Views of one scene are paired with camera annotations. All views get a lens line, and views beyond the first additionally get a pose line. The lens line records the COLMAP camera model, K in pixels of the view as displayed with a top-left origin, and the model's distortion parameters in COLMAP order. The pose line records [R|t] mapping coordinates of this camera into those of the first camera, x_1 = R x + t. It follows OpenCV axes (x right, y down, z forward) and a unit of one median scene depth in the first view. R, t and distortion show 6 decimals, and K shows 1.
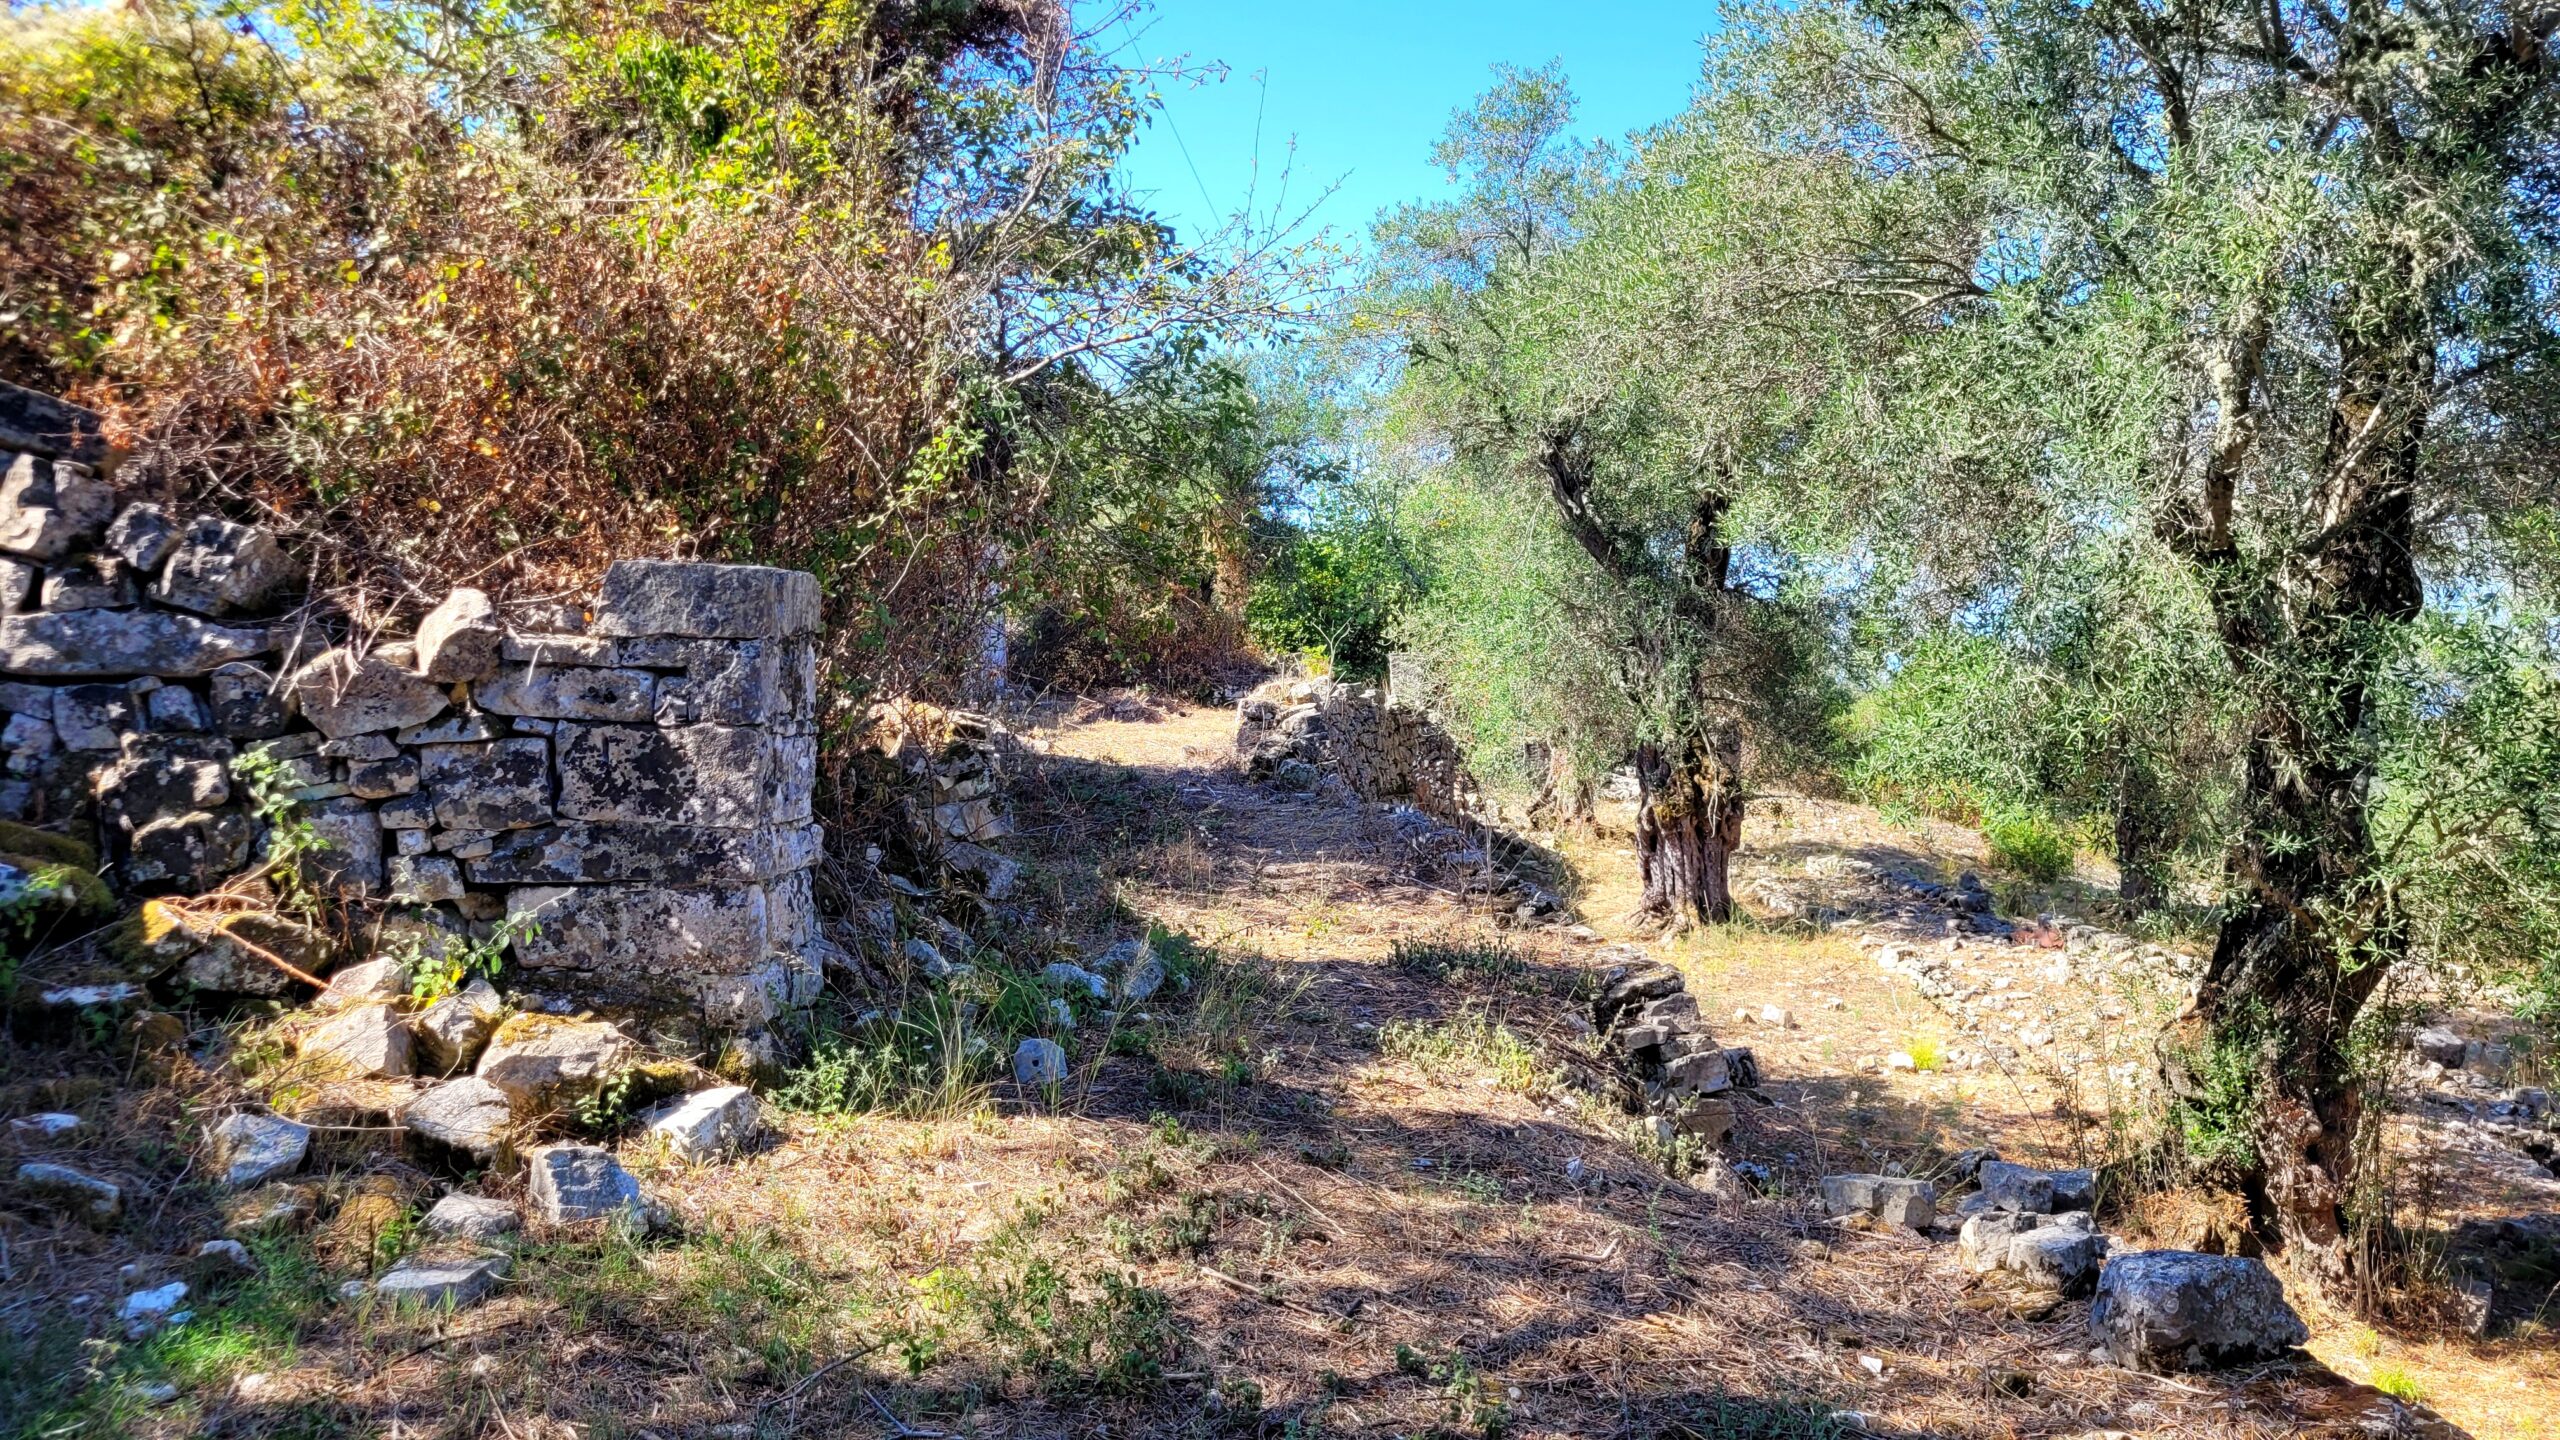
lens RADIAL K [[1956.6, 0, 1280.2], [0, 1956.6, 716.4], [0, 0, 1]] dist [0.026011, -0.004935]
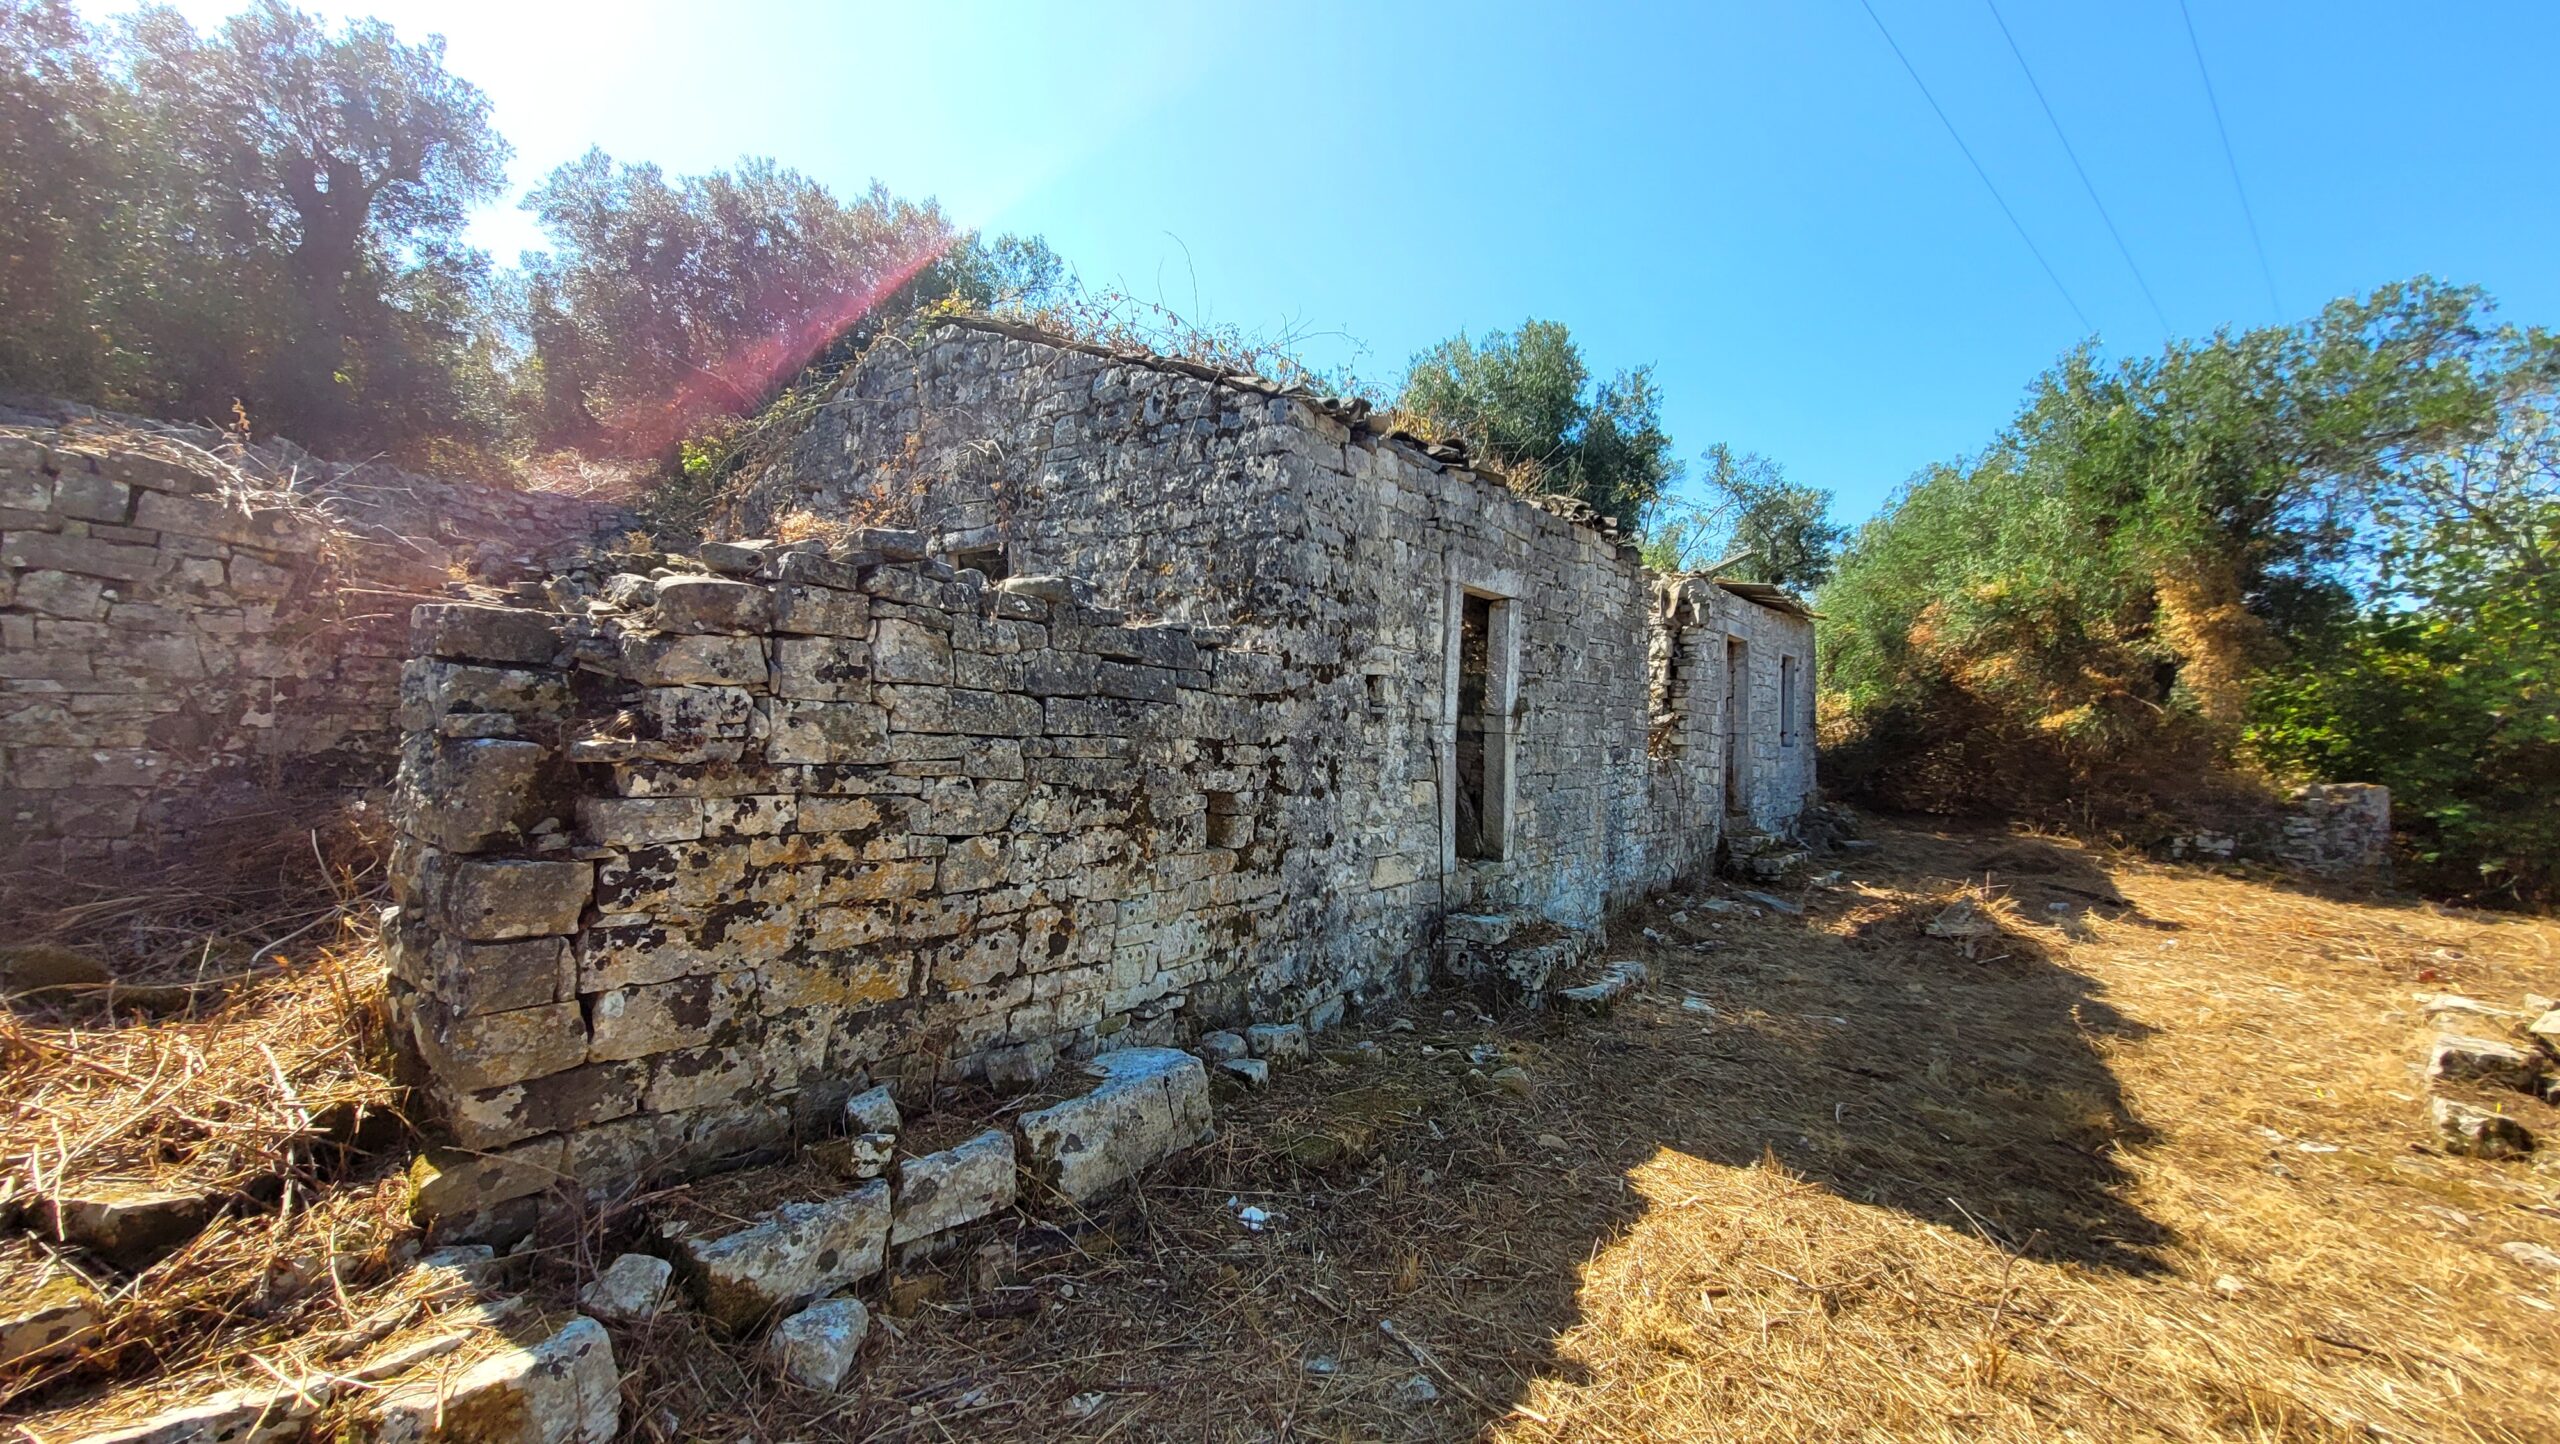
lens RADIAL K [[1017.4, 0, 1253.9], [0, 1017.4, 726.7], [0, 0, 1]] dist [0.007168, -0.001524]
pose [[0.741680, 0.000045, -0.670754, -0.033317], [-0.027223, 0.999178, -0.030034, -0.029762], [0.670201, 0.040536, 0.741072, 0.500343]]
